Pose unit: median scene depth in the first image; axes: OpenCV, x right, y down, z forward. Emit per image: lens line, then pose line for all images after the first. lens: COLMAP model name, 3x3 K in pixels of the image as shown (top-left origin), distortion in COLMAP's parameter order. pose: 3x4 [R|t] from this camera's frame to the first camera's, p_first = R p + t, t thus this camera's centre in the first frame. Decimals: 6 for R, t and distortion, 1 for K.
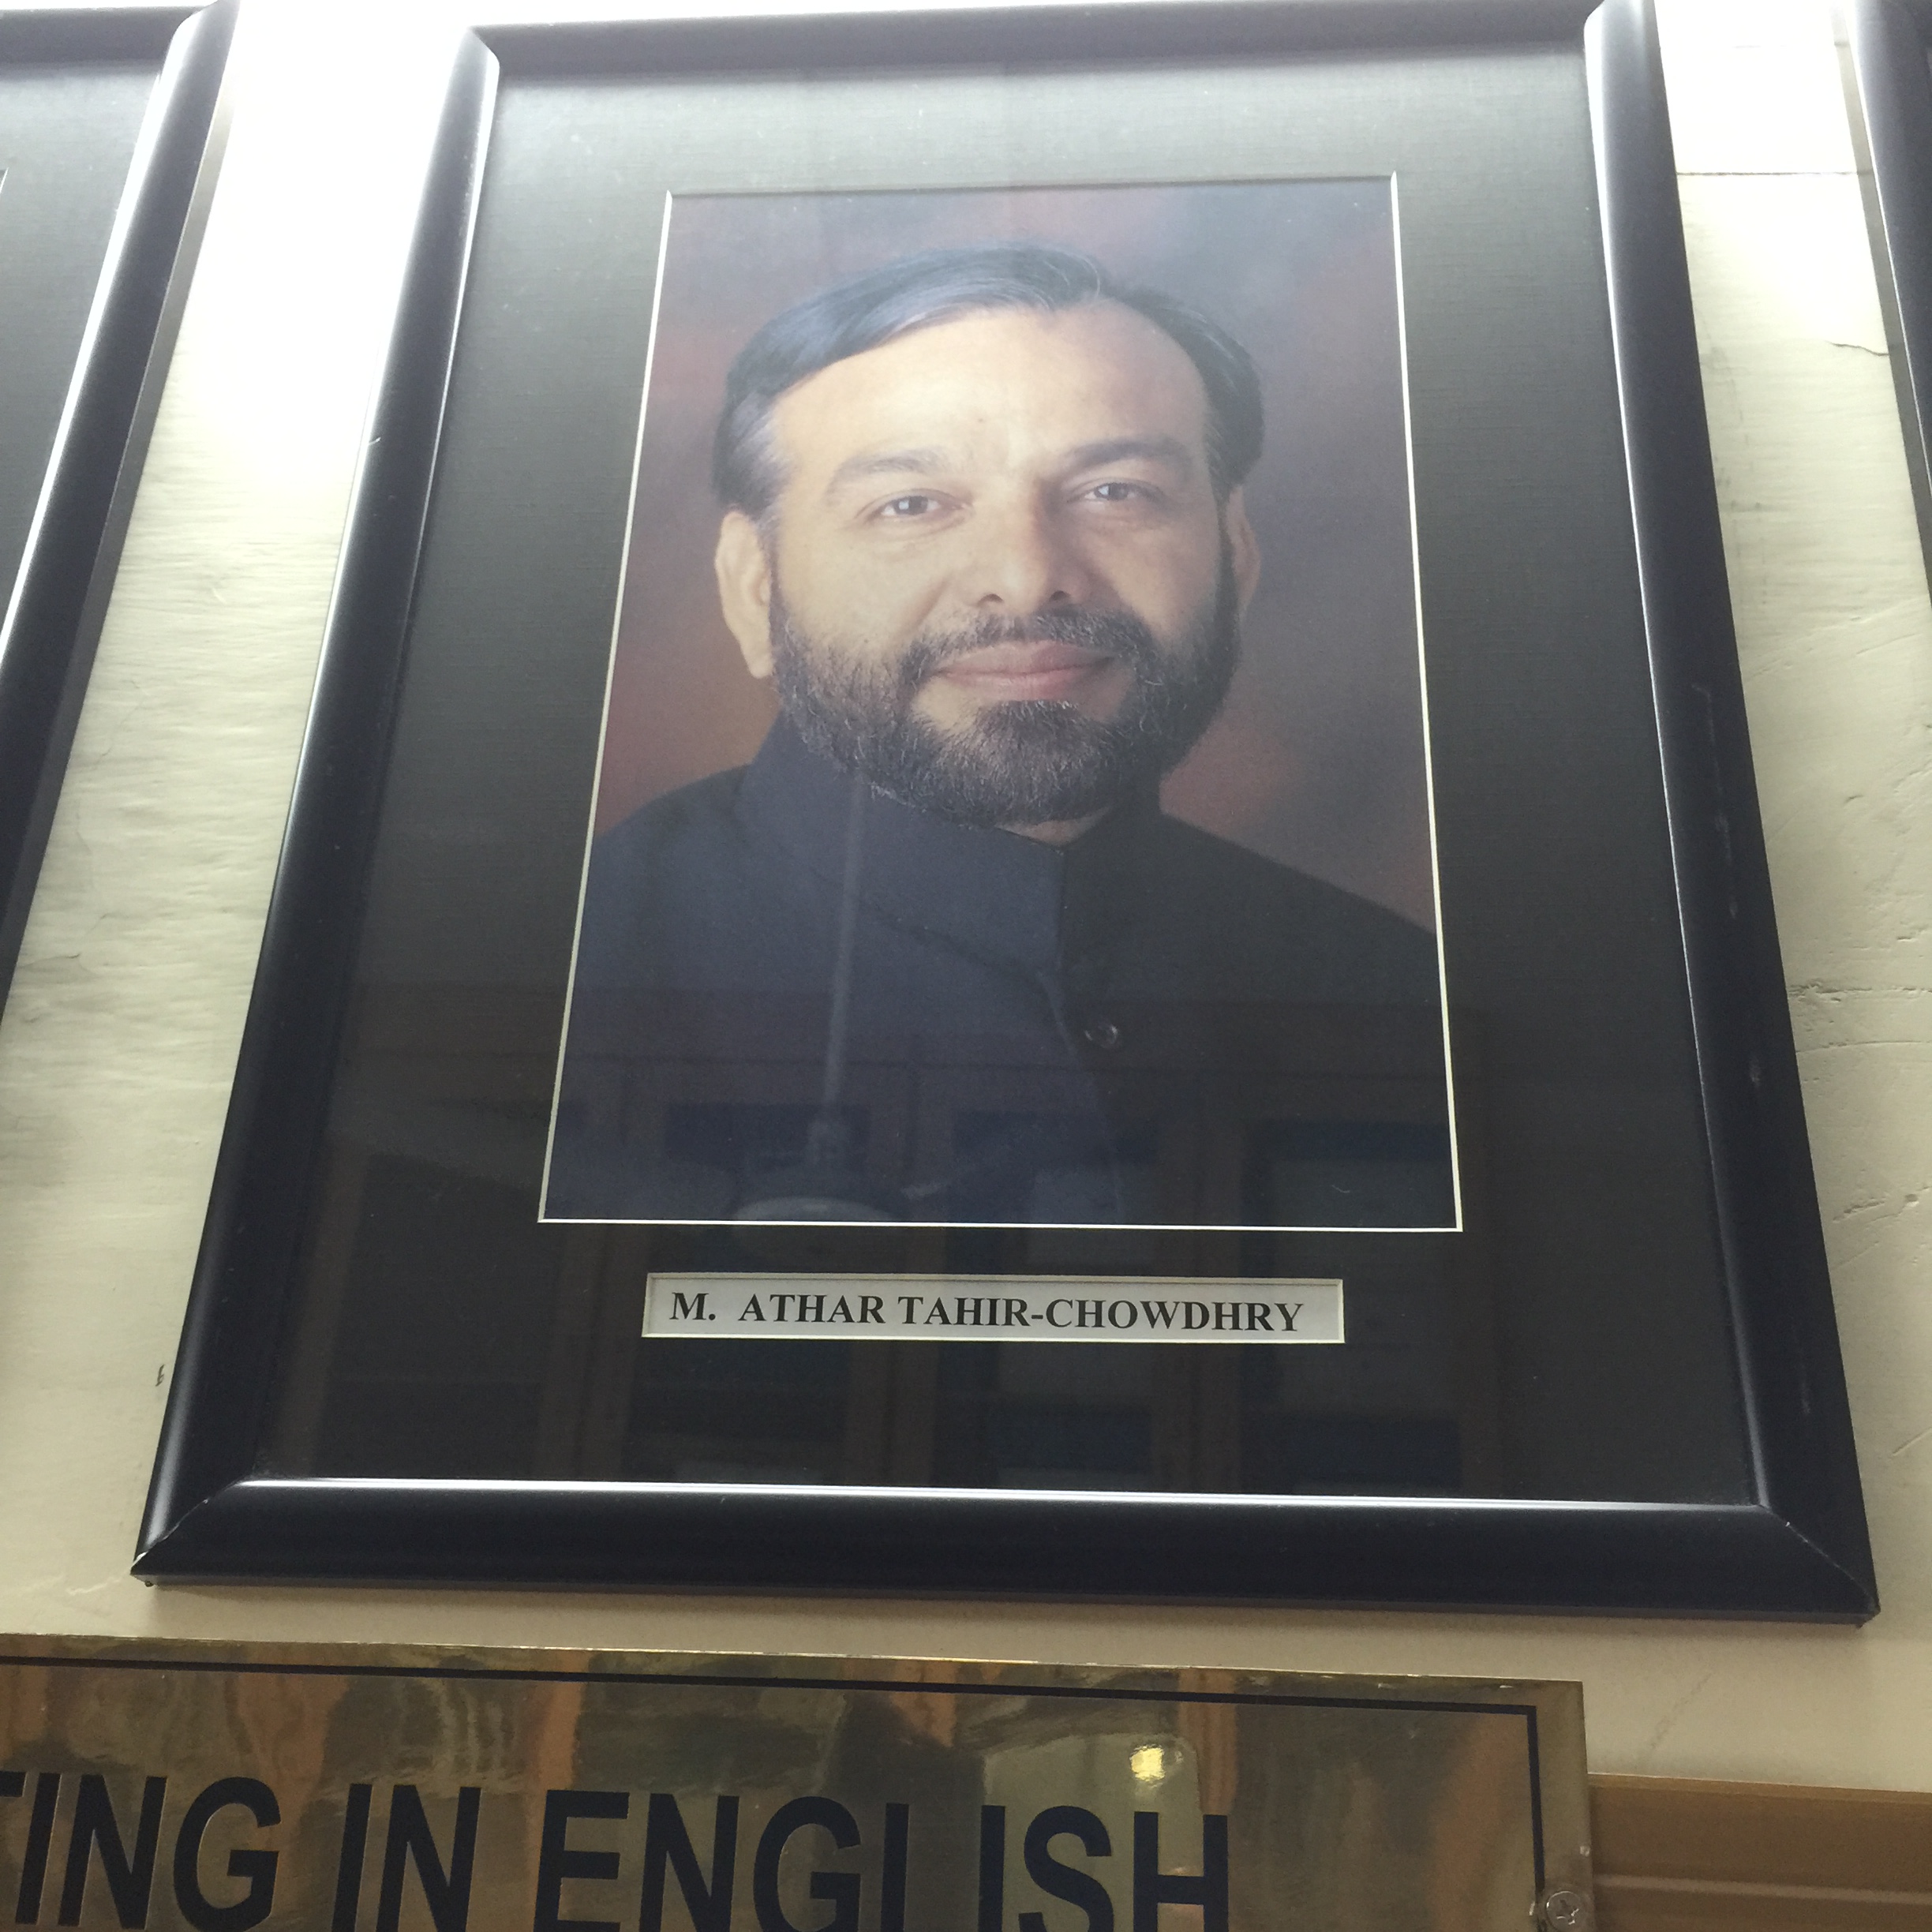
lens RADIAL K [[2301.9, 0, 957.5], [0, 2301.9, 967.6], [0, 0, 1]] dist [0.027385, 0.000000]
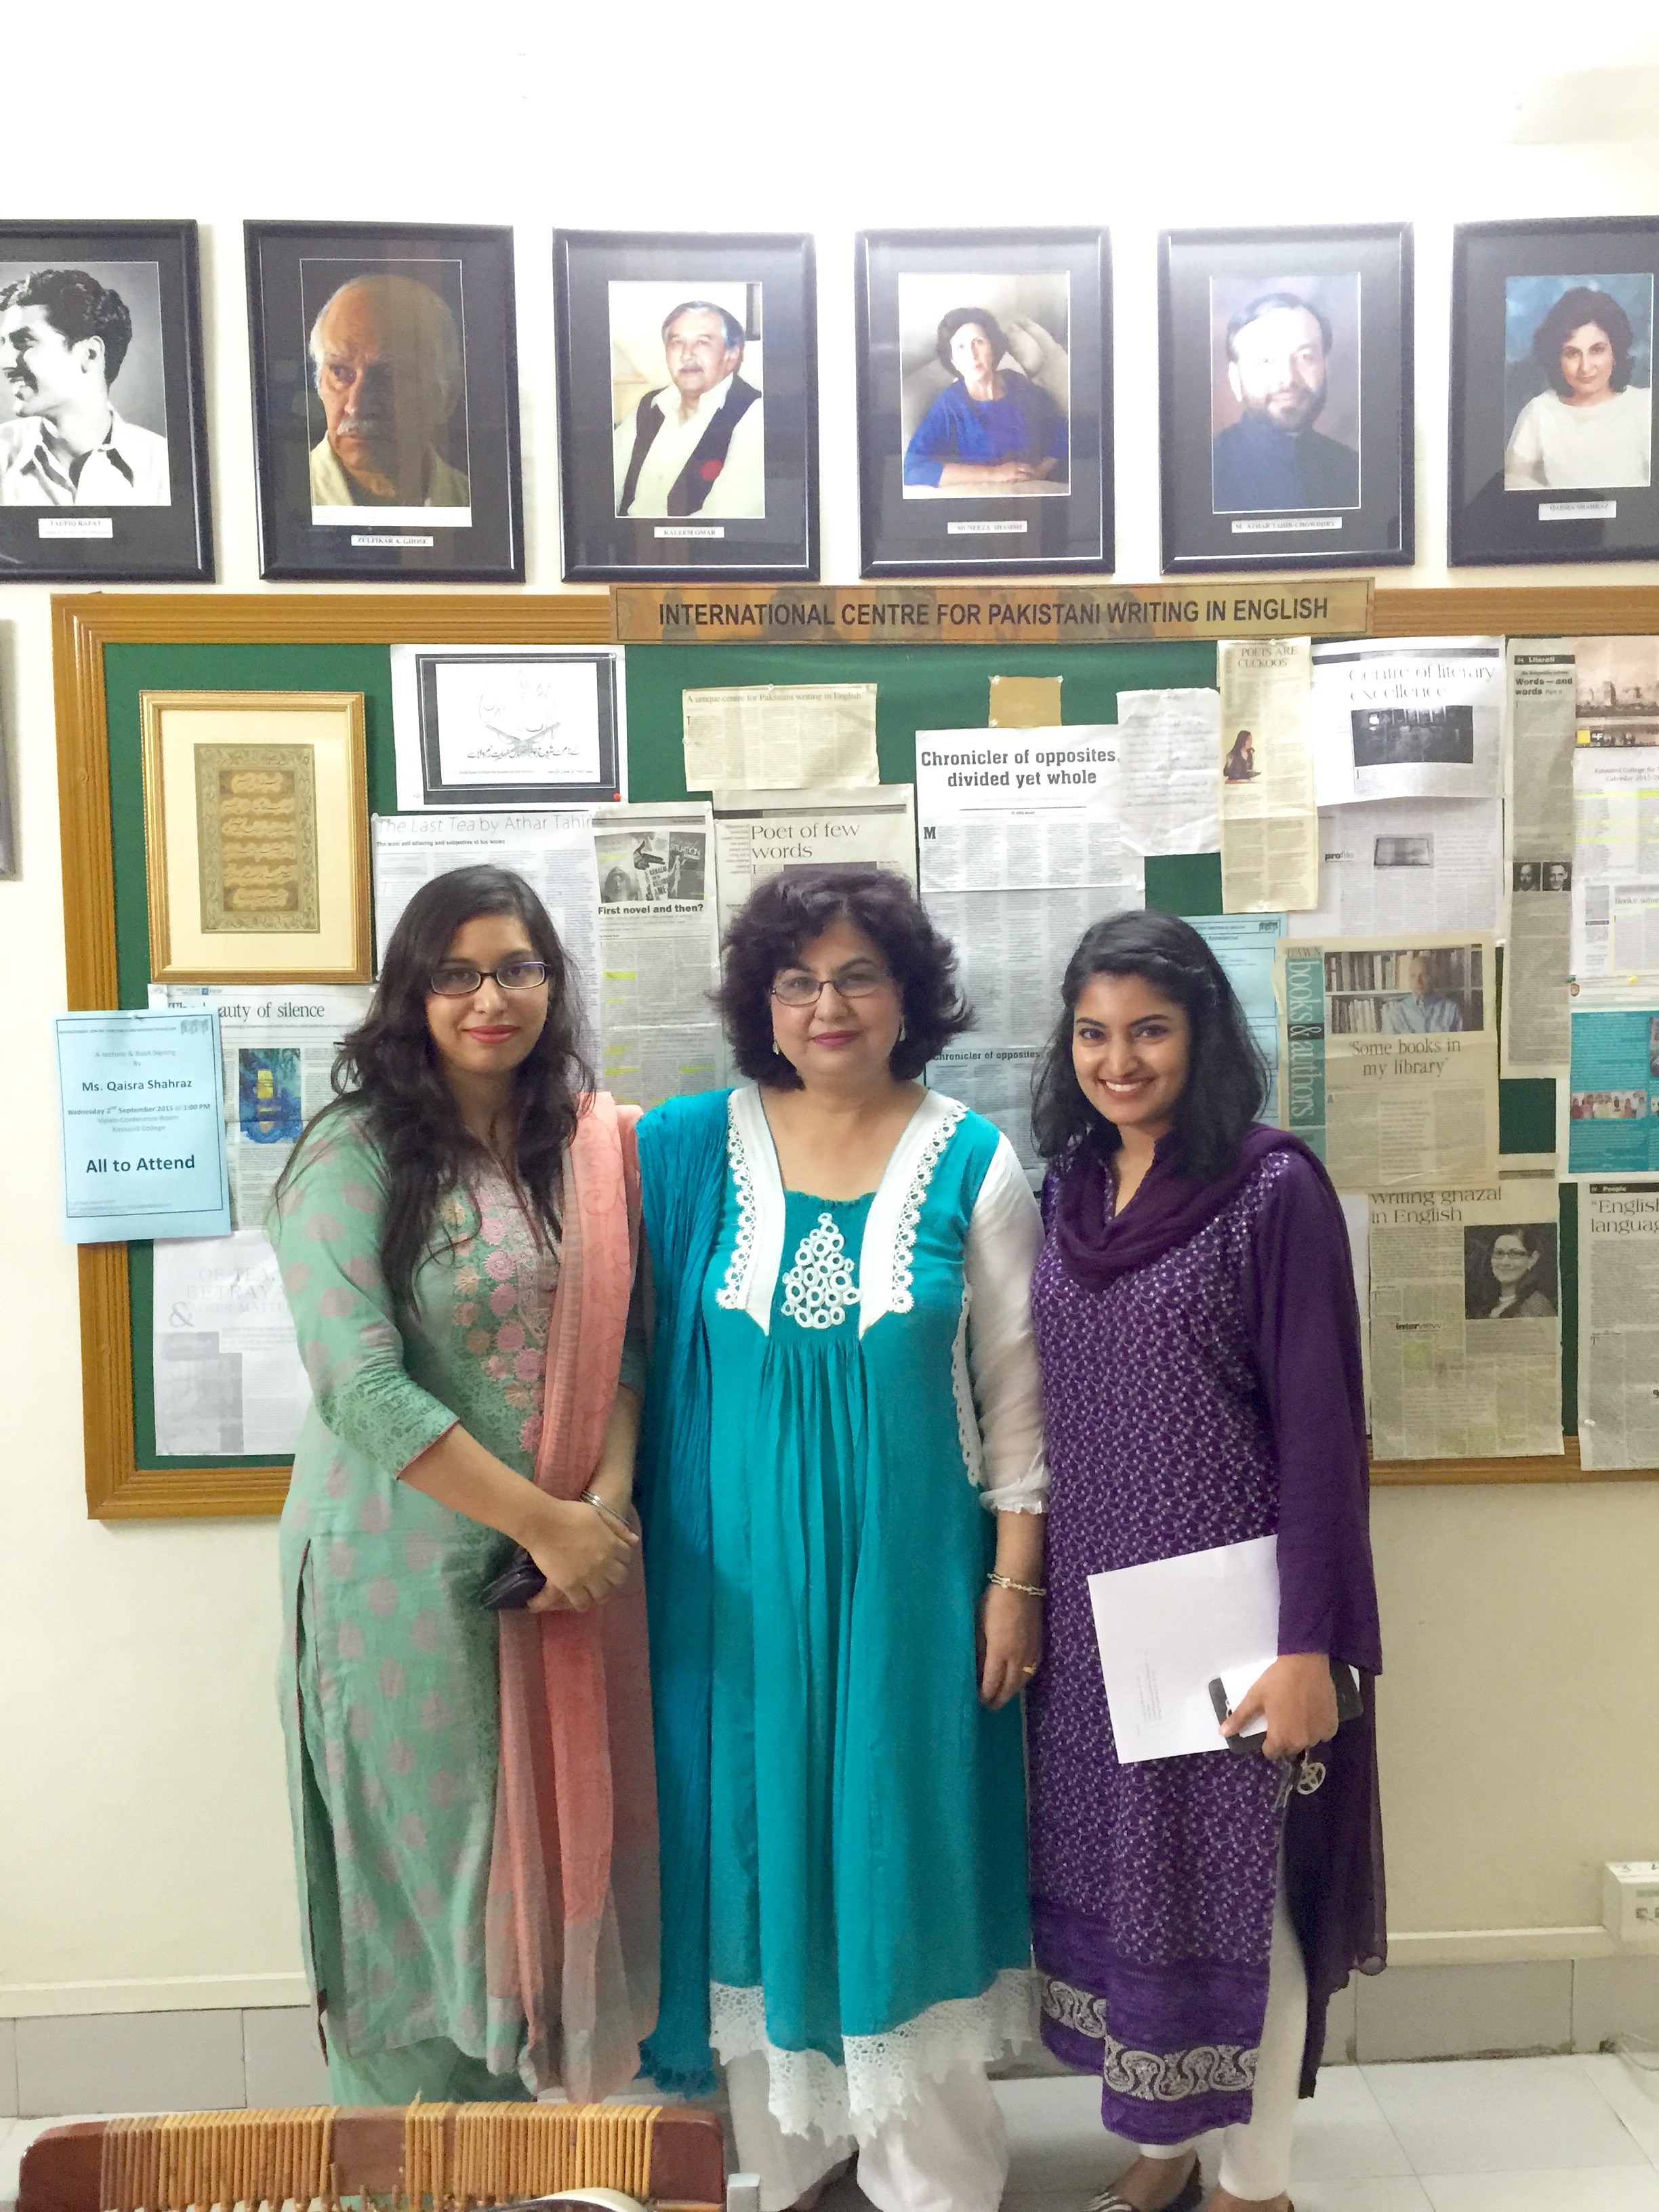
lens RADIAL K [[1853.2, 0, 824.4], [0, 1853.2, 1107.6], [0, 0, 1]] dist [0.052004, -0.088459]
pose [[0.995670, -0.071647, 0.059231, -1.439239], [0.028253, 0.840255, 0.541455, -1.137185], [-0.088562, -0.537437, 0.838641, -3.501317]]
